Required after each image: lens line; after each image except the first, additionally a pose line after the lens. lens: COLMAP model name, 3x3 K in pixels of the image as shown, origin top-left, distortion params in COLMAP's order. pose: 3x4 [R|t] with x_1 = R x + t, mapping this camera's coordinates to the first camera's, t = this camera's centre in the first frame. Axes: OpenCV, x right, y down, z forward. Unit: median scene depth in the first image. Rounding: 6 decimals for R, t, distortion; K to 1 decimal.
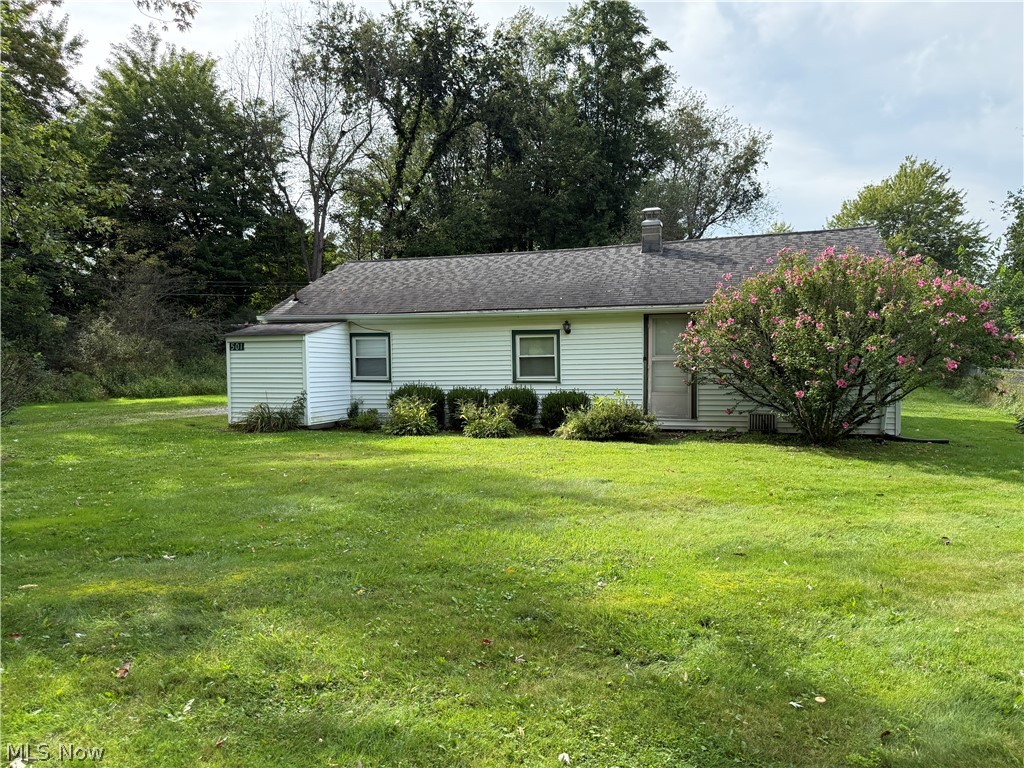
lens RADIAL K [[696.9, 0, 515.9], [0, 696.9, 384.5], [0, 0, 1]] dist [0.073028, -0.093473]
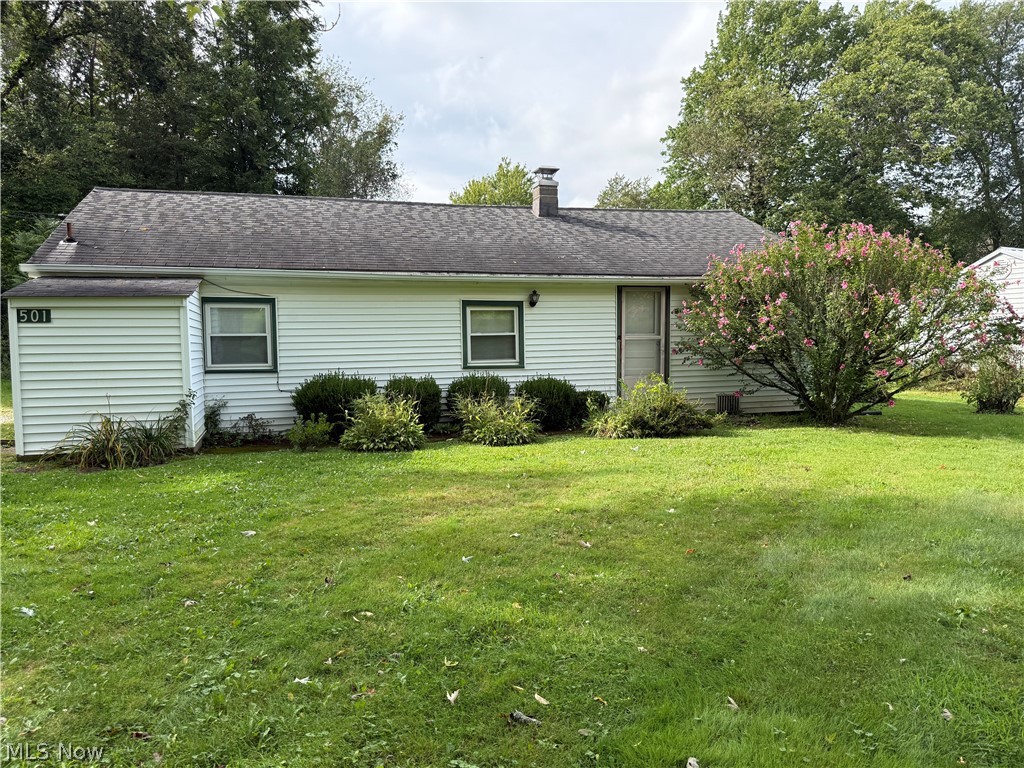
lens RADIAL K [[696.9, 0, 515.9], [0, 696.9, 384.5], [0, 0, 1]] dist [0.073028, -0.093473]
pose [[0.841676, -0.037316, 0.538693, -0.374338], [0.020818, 0.999110, 0.036684, -0.012225], [-0.539582, -0.019661, 0.841703, 0.320141]]
